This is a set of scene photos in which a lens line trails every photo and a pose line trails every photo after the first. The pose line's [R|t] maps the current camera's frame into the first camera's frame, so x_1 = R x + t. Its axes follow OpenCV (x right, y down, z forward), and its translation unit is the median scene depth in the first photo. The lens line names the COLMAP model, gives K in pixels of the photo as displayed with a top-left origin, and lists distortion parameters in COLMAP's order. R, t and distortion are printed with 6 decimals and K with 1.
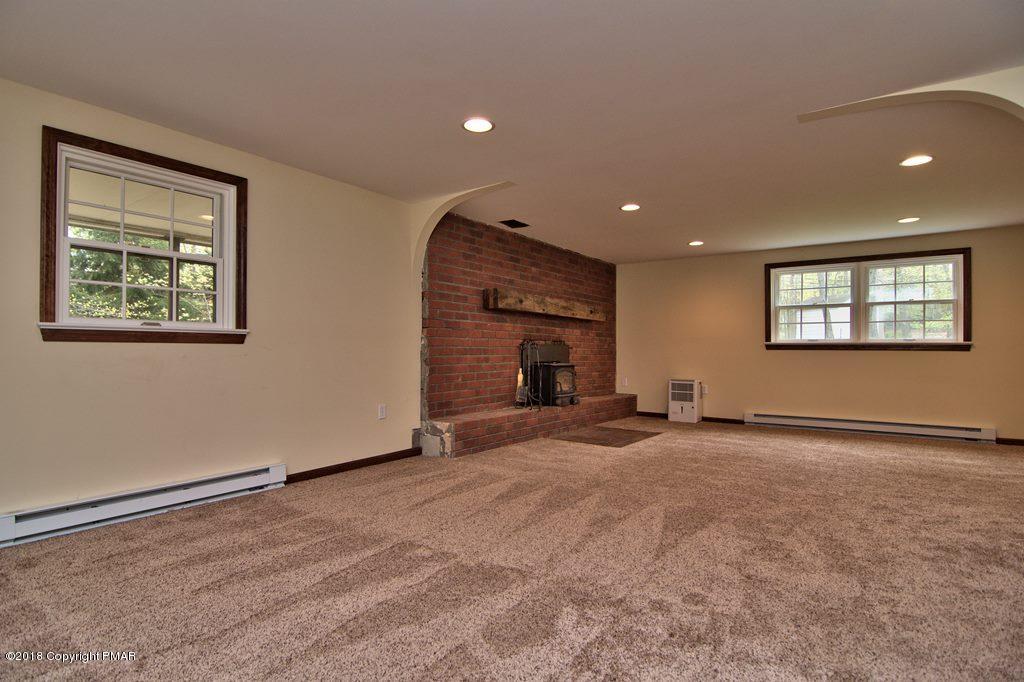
lens RADIAL K [[517.3, 0, 503.2], [0, 517.3, 343.7], [0, 0, 1]] dist [-0.003388, -0.011350]
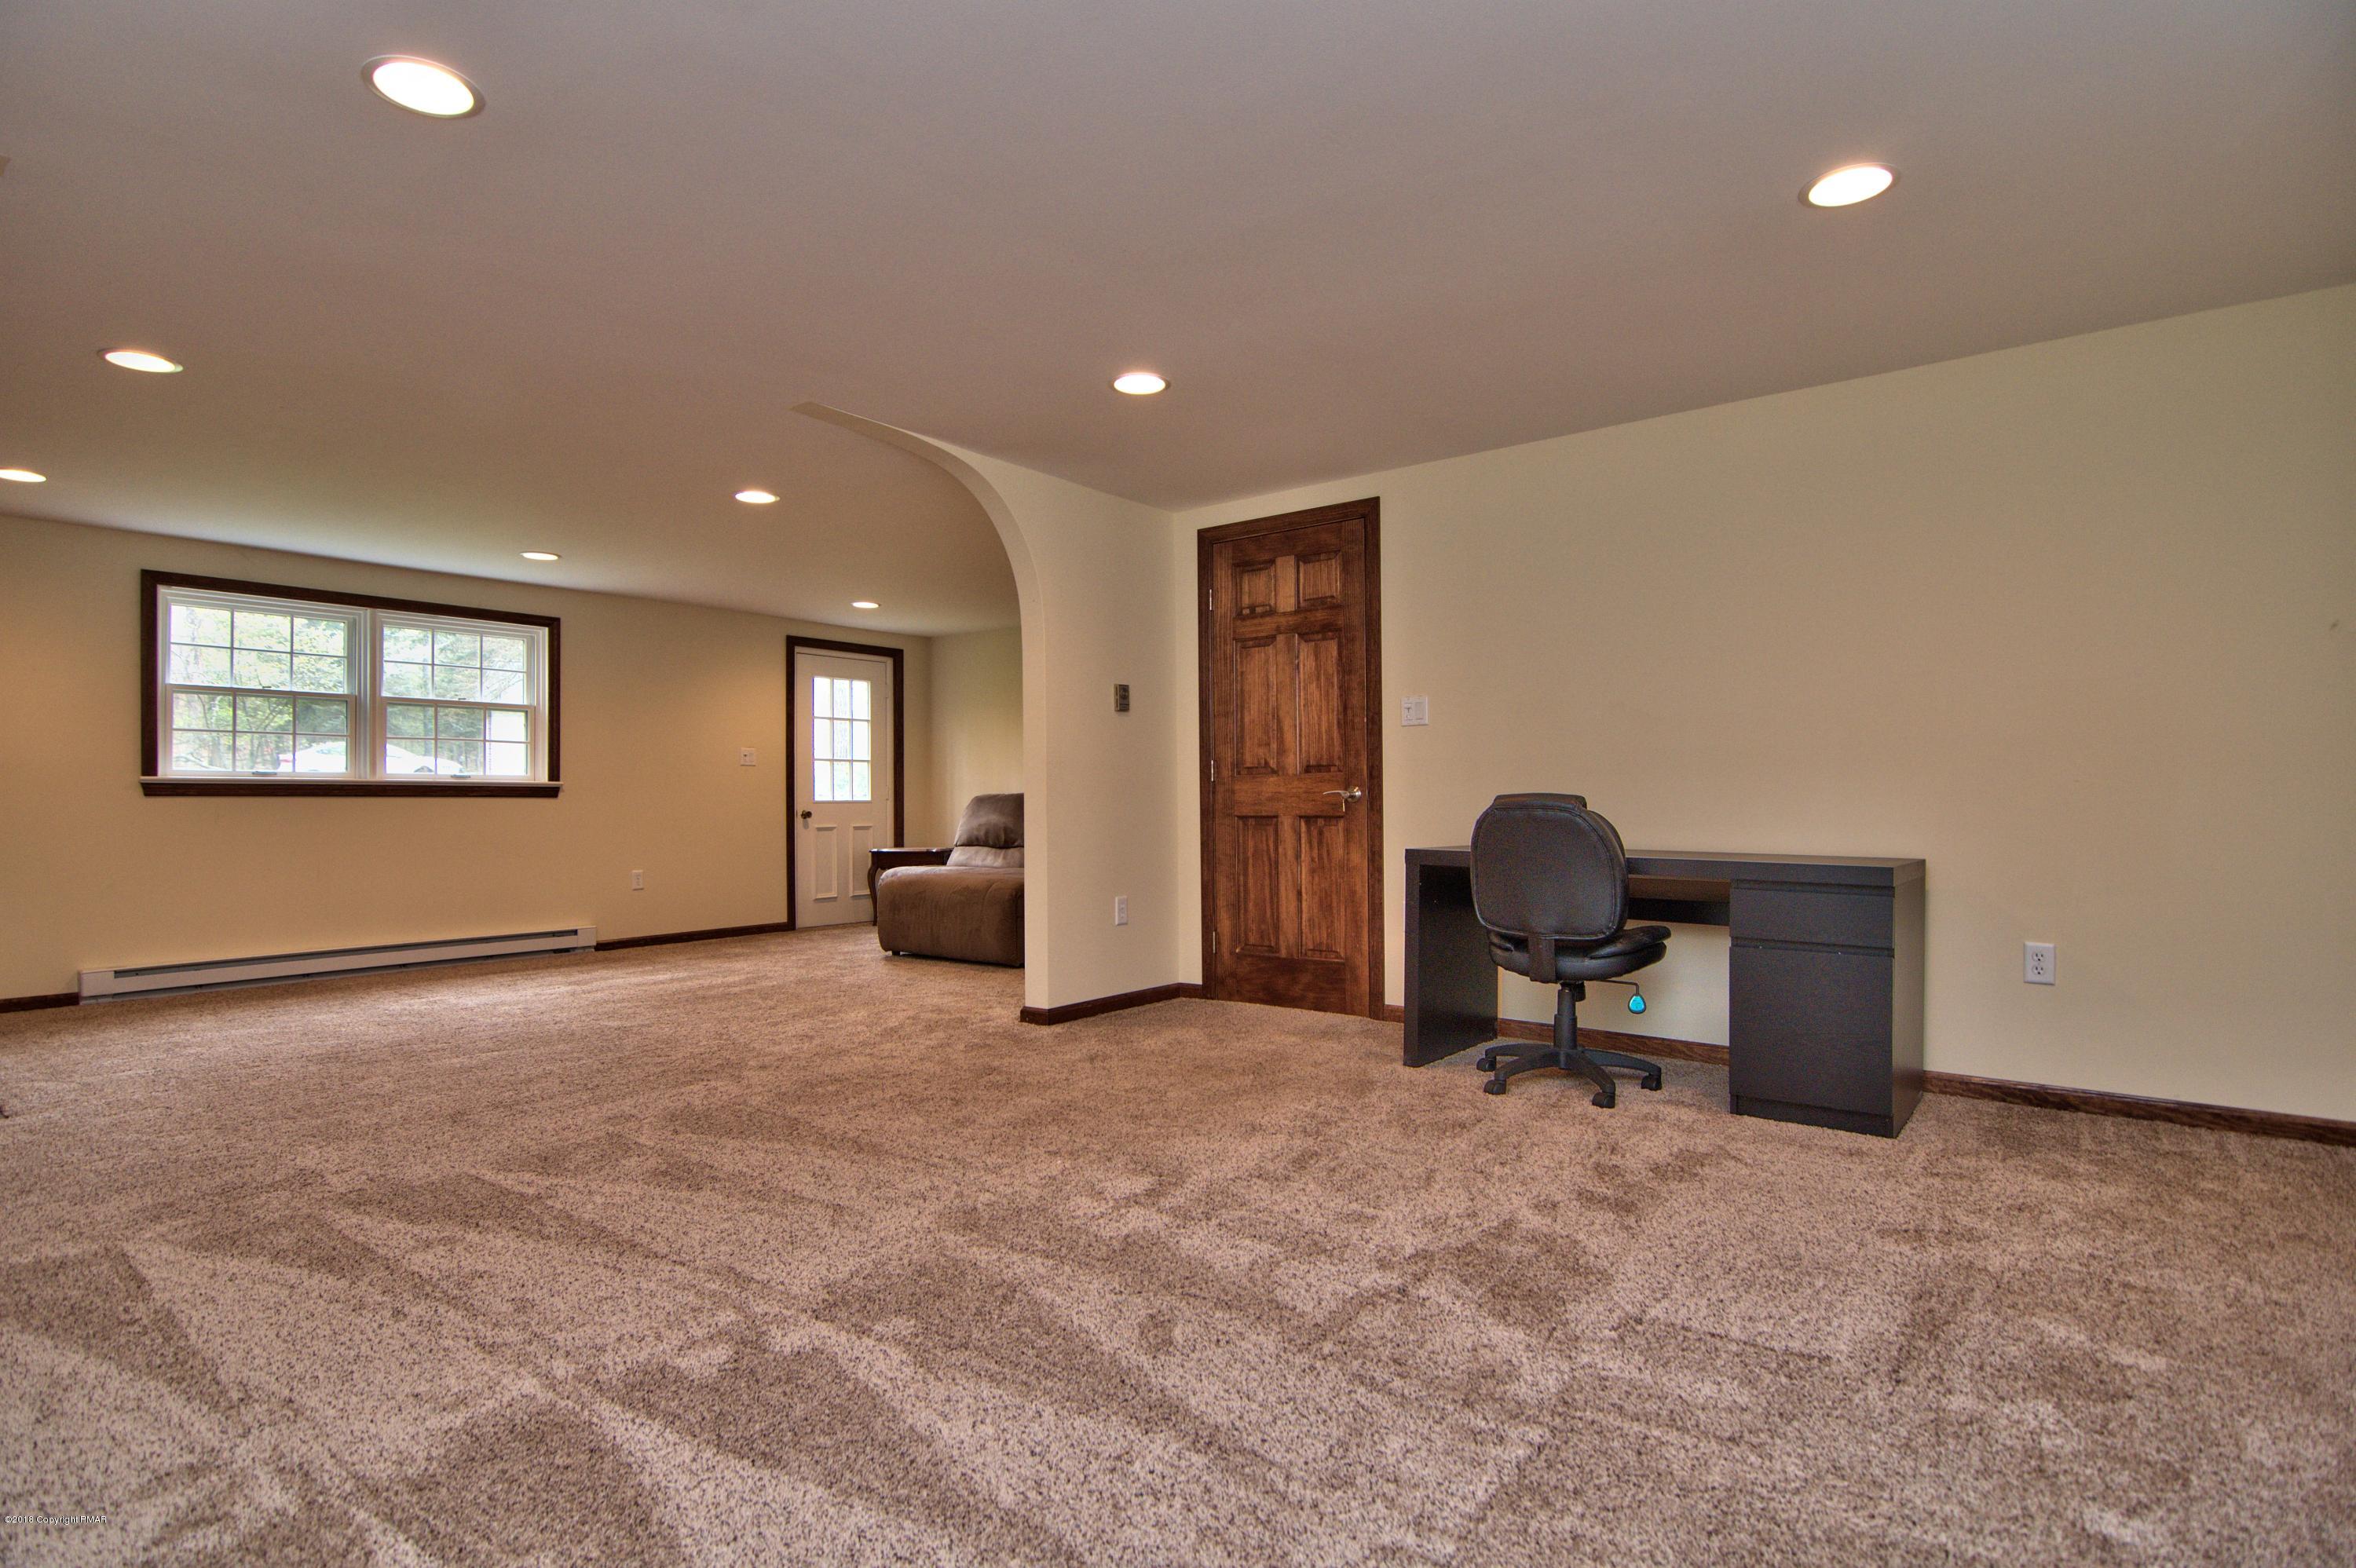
lens RADIAL K [[1190.1, 0, 1162.9], [0, 1190.1, 788.5], [0, 0, 1]] dist [-0.003388, -0.011350]
pose [[0.030210, 0.005768, 0.999527, -0.502465], [-0.009250, 0.999942, -0.005490, 0.006159], [-0.999501, -0.009080, 0.030261, 0.343385]]
